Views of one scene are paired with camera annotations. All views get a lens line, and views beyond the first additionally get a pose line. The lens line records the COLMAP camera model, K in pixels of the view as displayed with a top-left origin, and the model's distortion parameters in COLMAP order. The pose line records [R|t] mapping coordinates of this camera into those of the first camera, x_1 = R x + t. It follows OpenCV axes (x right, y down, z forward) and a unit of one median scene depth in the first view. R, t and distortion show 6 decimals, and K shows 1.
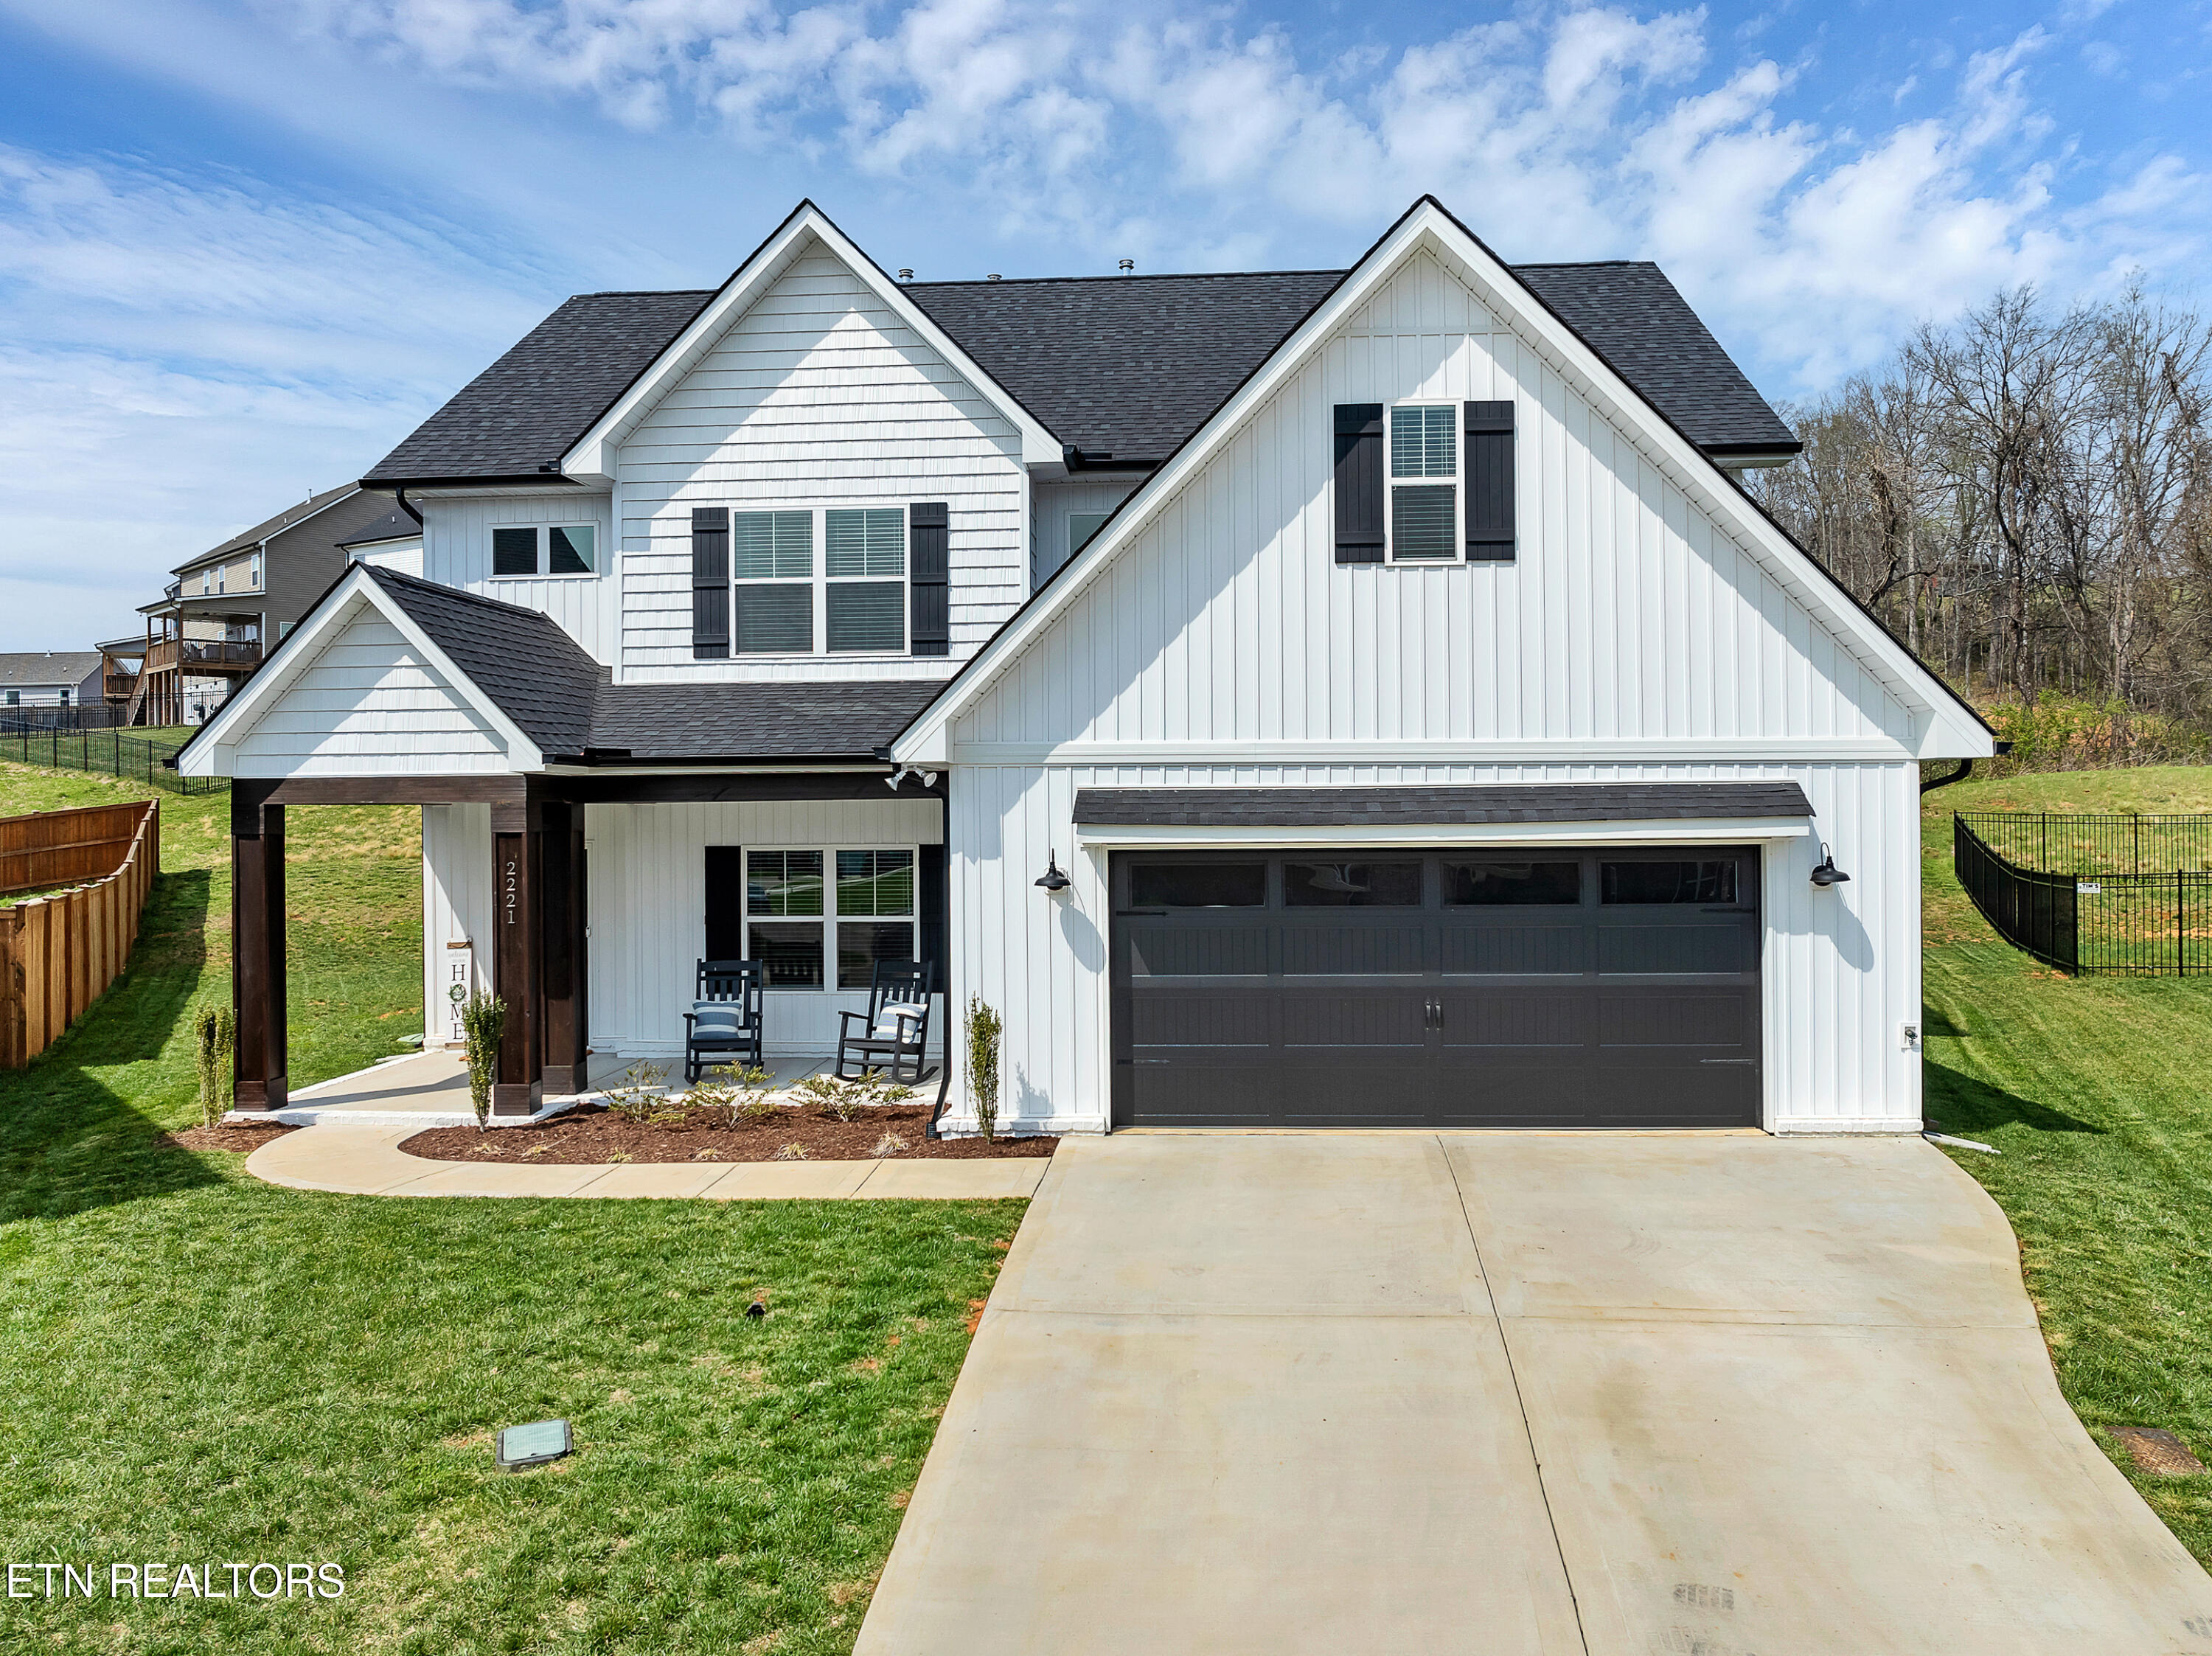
lens RADIAL K [[1608.6, 0, 1145.5], [0, 1608.6, 805.8], [0, 0, 1]] dist [-0.034426, -0.003184]
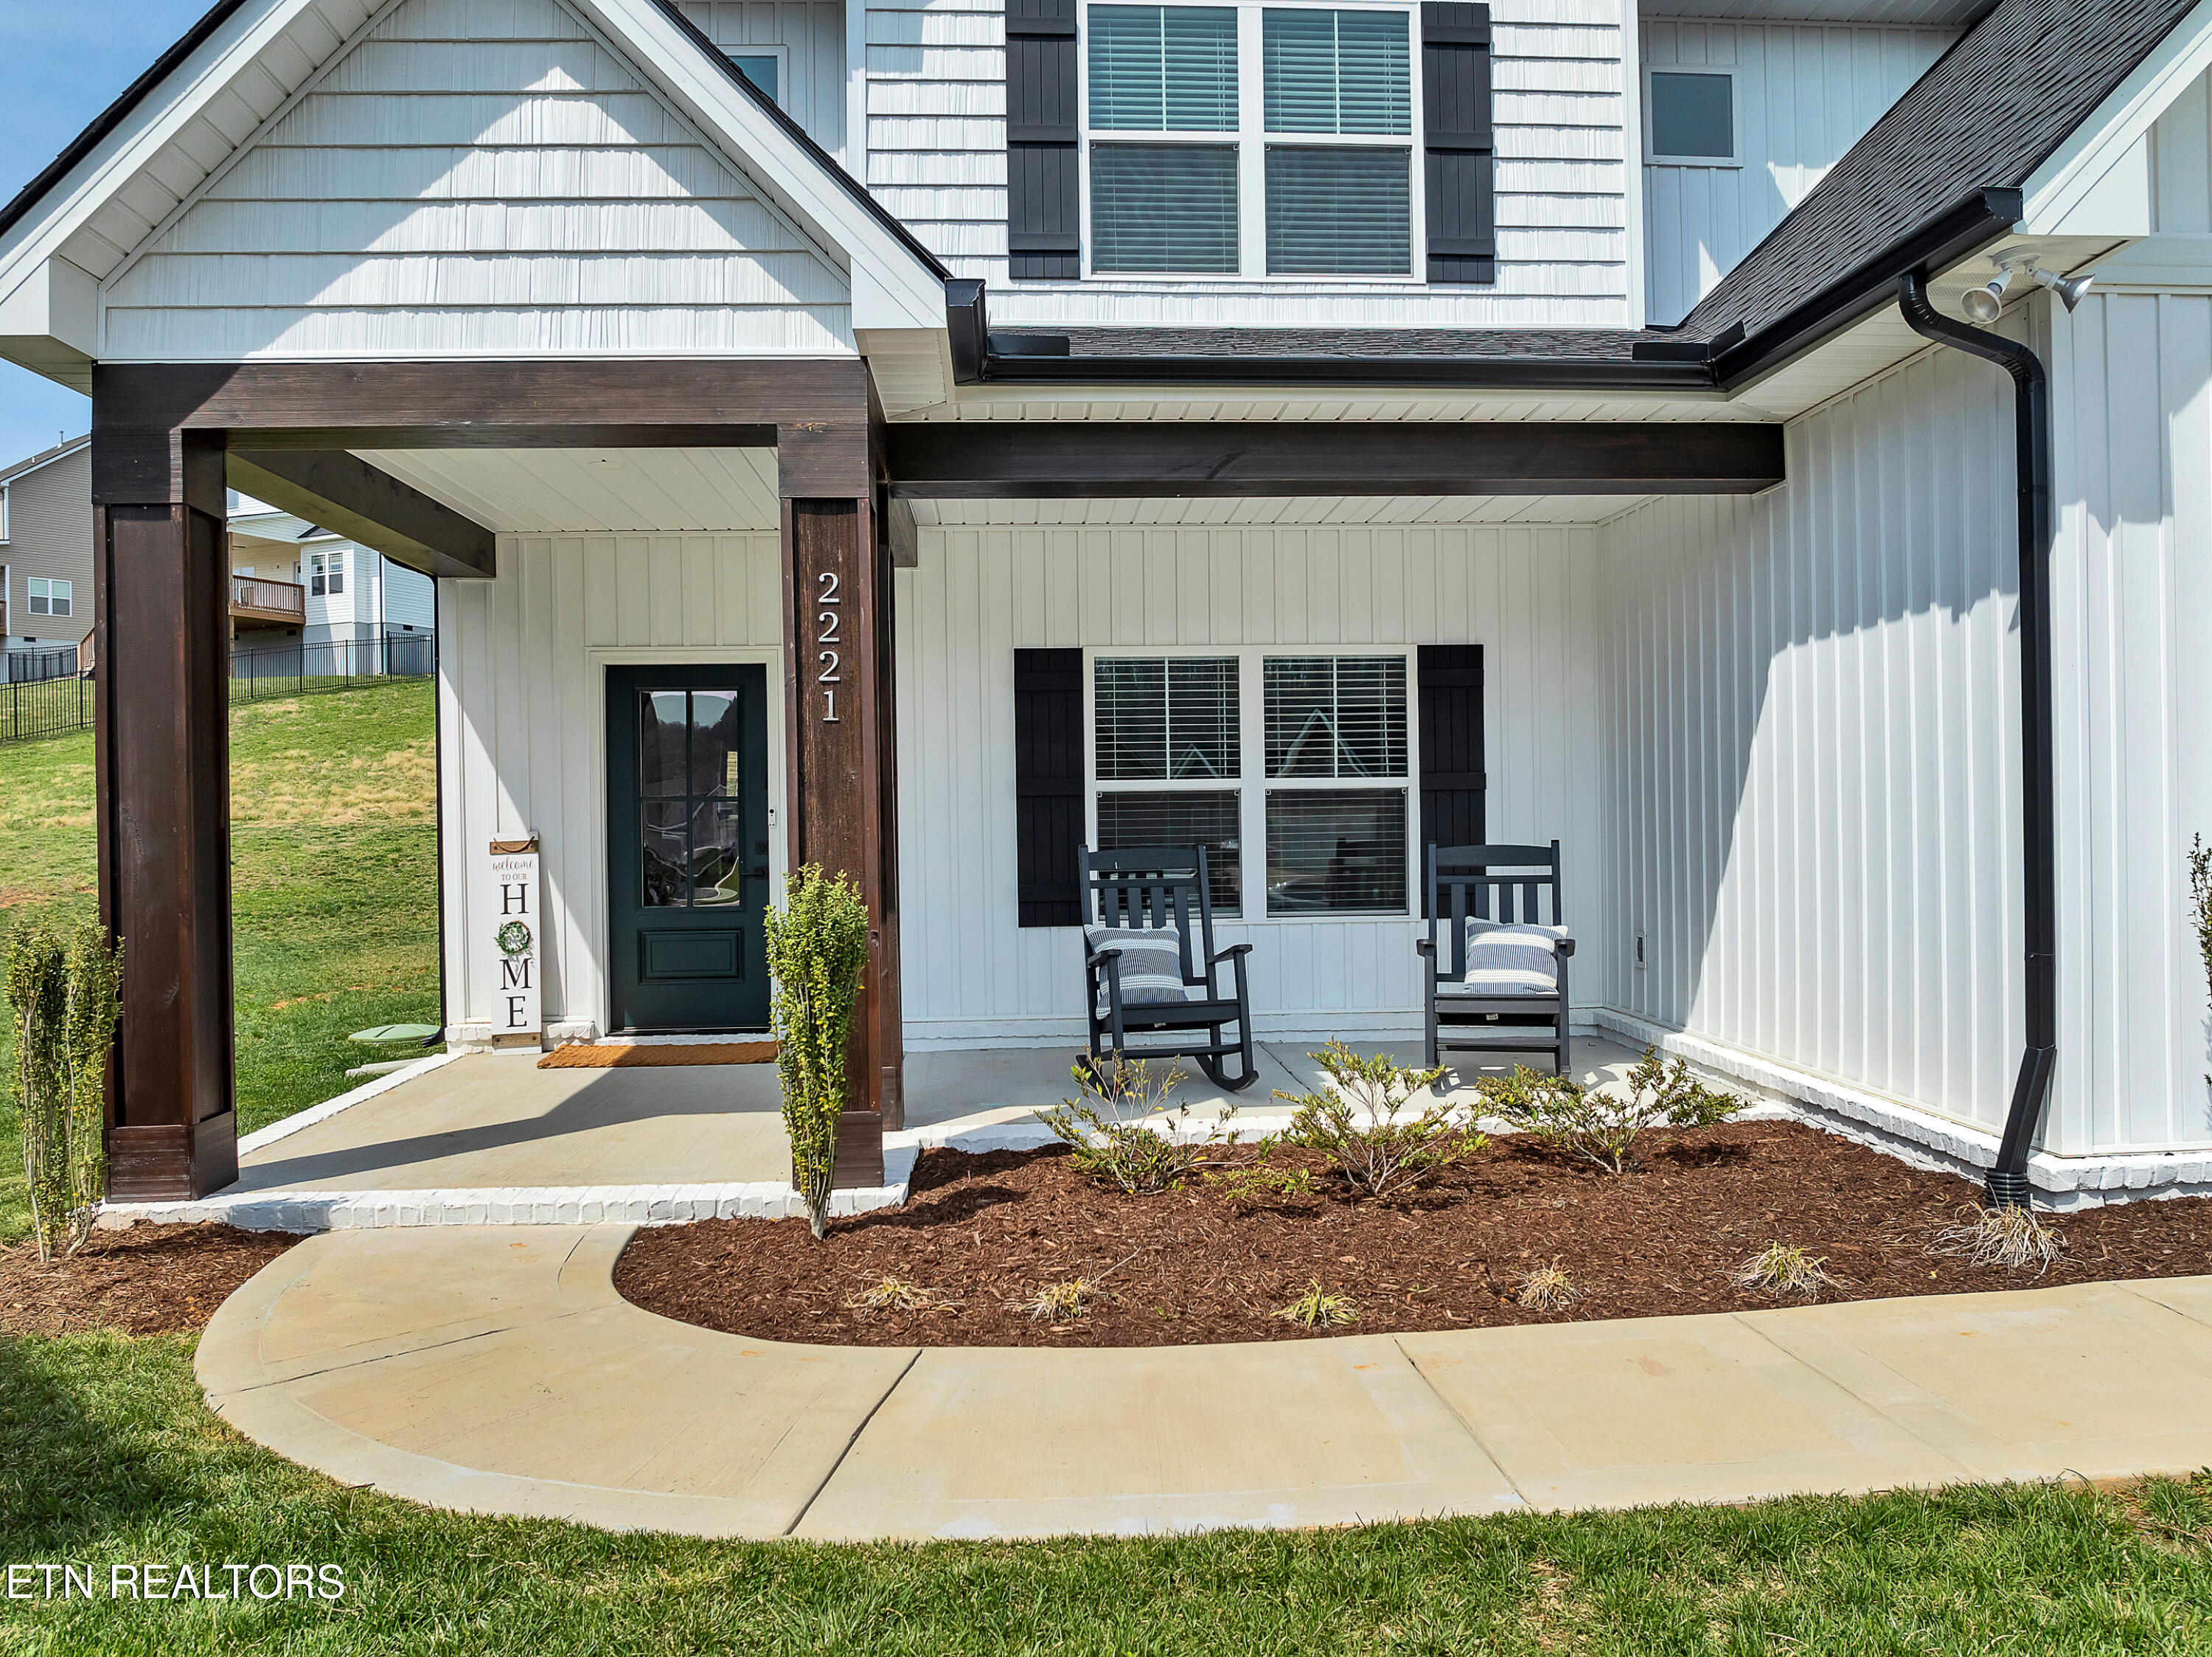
lens RADIAL K [[1575.4, 0, 1118.3], [0, 1575.4, 827.7], [0, 0, 1]] dist [-0.034884, -0.003926]
pose [[0.992507, -0.007262, 0.121970, -0.376072], [0.006310, 0.999947, 0.008184, 0.099015], [-0.122023, -0.007353, 0.992500, 0.595943]]
